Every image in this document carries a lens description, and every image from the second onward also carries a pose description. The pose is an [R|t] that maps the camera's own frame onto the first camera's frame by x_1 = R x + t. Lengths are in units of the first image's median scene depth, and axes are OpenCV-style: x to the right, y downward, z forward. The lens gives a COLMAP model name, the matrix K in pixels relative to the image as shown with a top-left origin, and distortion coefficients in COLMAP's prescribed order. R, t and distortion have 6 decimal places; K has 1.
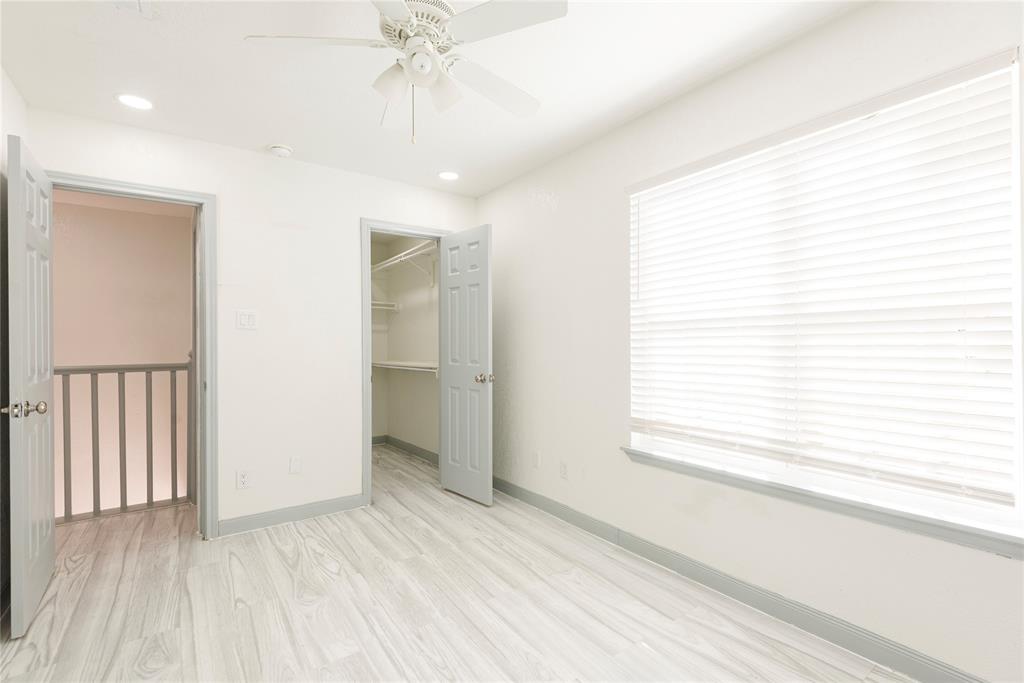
lens RADIAL K [[463.5, 0, 510.4], [0, 463.5, 341.7], [0, 0, 1]] dist [0.013477, -0.000970]
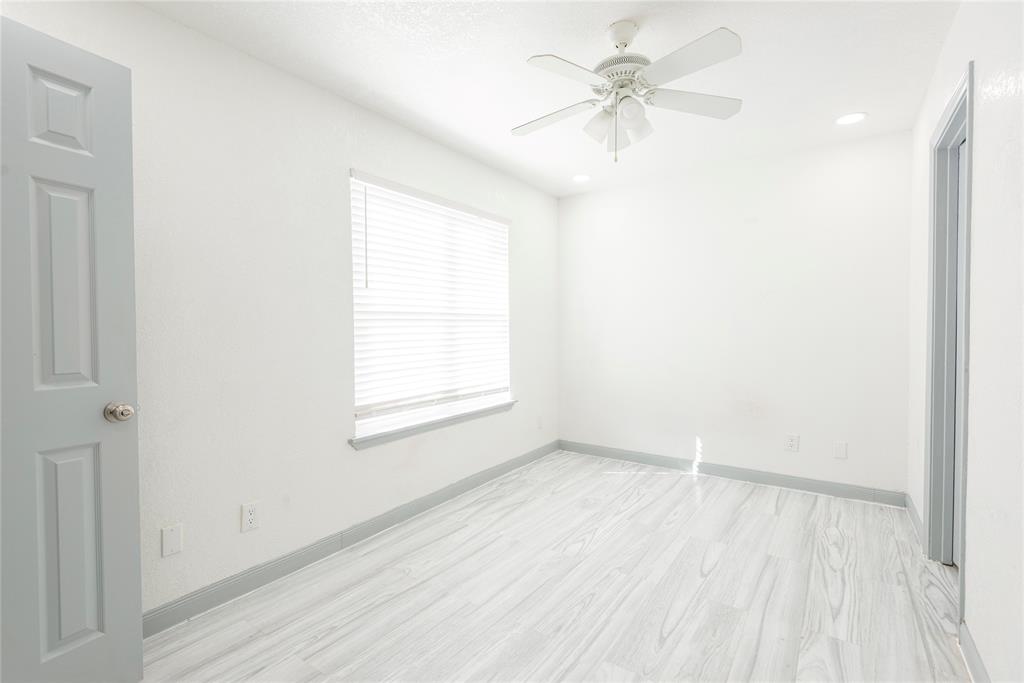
lens RADIAL K [[463.5, 0, 510.8], [0, 463.5, 339.3], [0, 0, 1]] dist [0.013477, -0.000970]
pose [[-0.333812, -0.013097, 0.942549, -0.893477], [0.006518, 0.999848, 0.016201, 0.008311], [-0.942617, 0.011551, -0.333676, 1.175313]]
